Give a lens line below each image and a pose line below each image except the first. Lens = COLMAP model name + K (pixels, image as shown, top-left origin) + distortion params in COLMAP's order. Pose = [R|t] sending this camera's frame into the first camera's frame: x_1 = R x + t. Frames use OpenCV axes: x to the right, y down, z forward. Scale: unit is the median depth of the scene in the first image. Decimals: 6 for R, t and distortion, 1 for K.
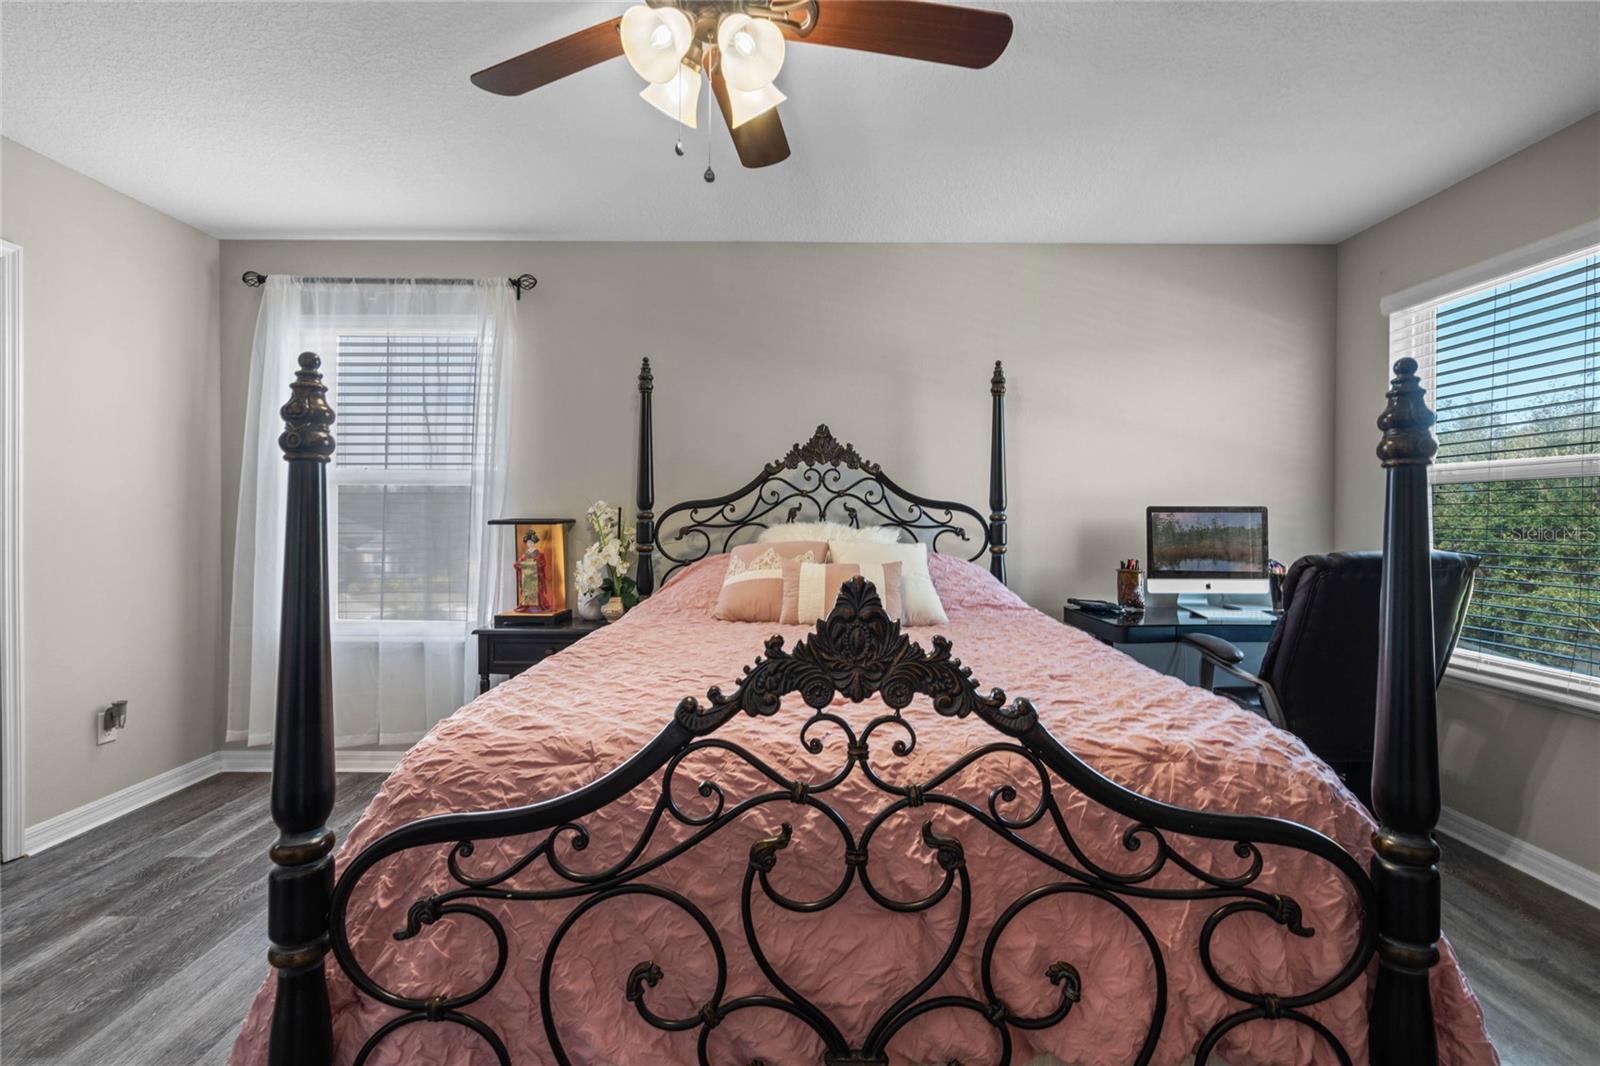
lens RADIAL K [[741.5, 0, 800.0], [0, 741.5, 533.0], [0, 0, 1]] dist [-0.002345, -0.000046]
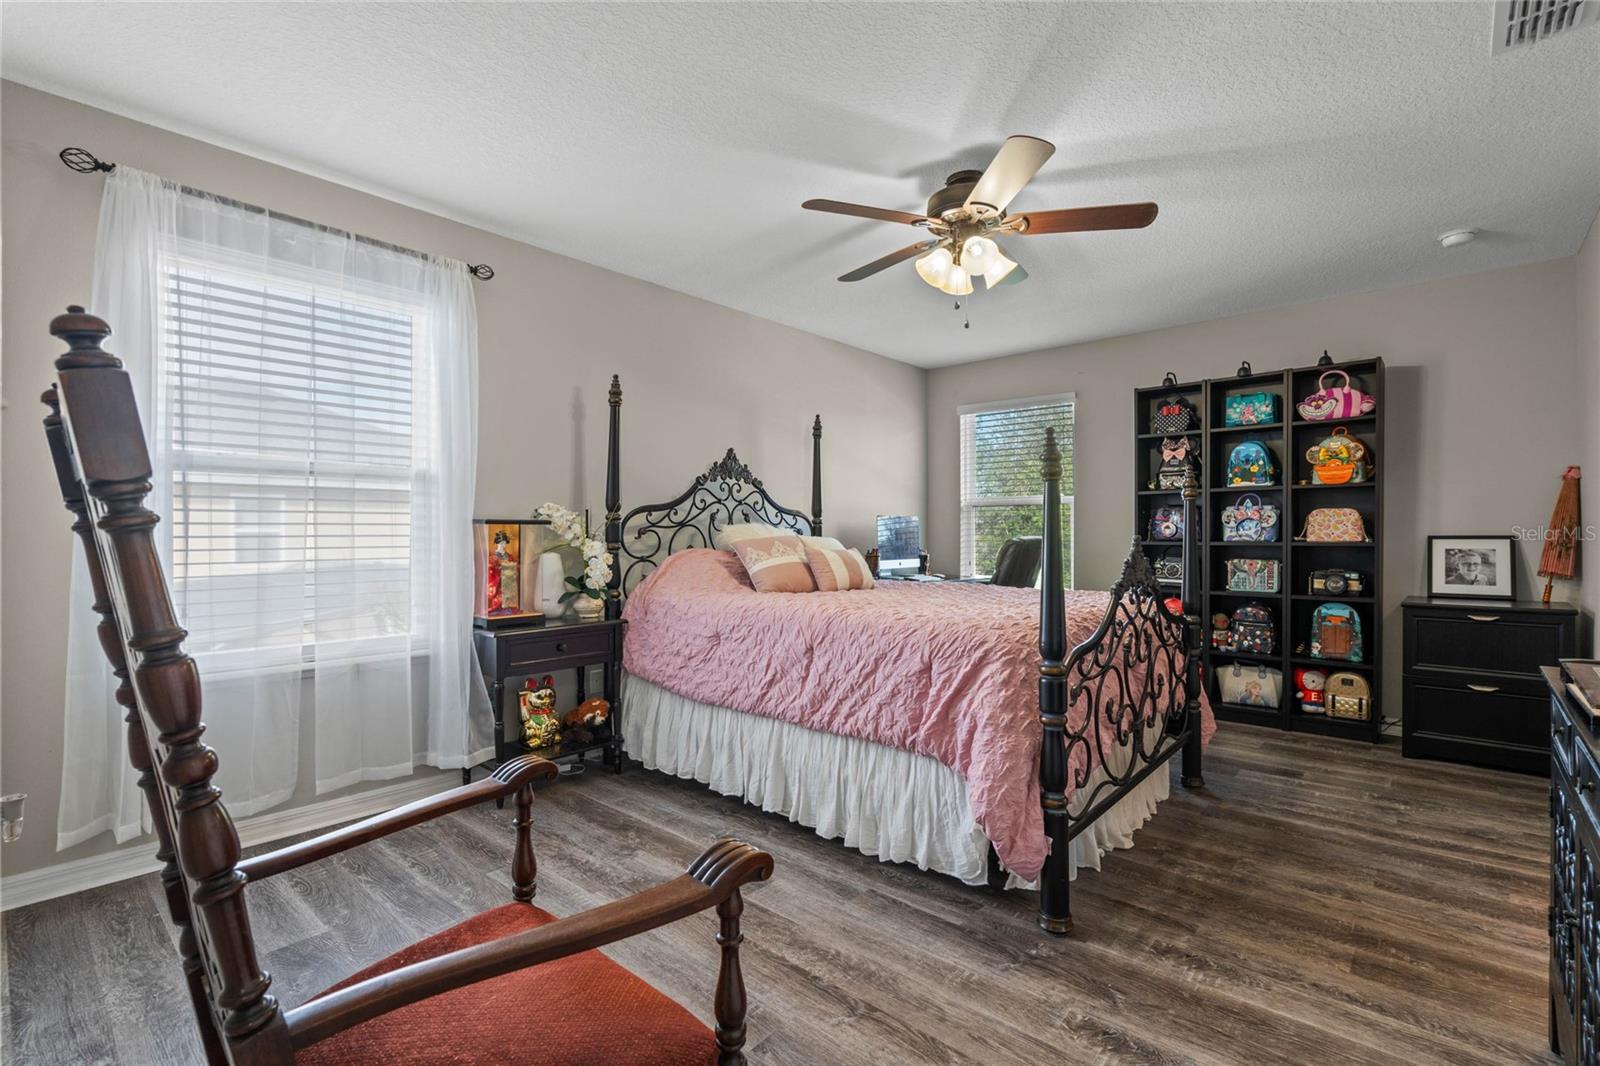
lens RADIAL K [[741.5, 0, 800.0], [0, 741.5, 533.0], [0, 0, 1]] dist [-0.002345, -0.000046]
pose [[0.659290, -0.002508, 0.751885, -0.852844], [0.010795, 0.999923, -0.006130, 0.009593], [-0.751811, 0.012158, 0.659266, 0.065582]]
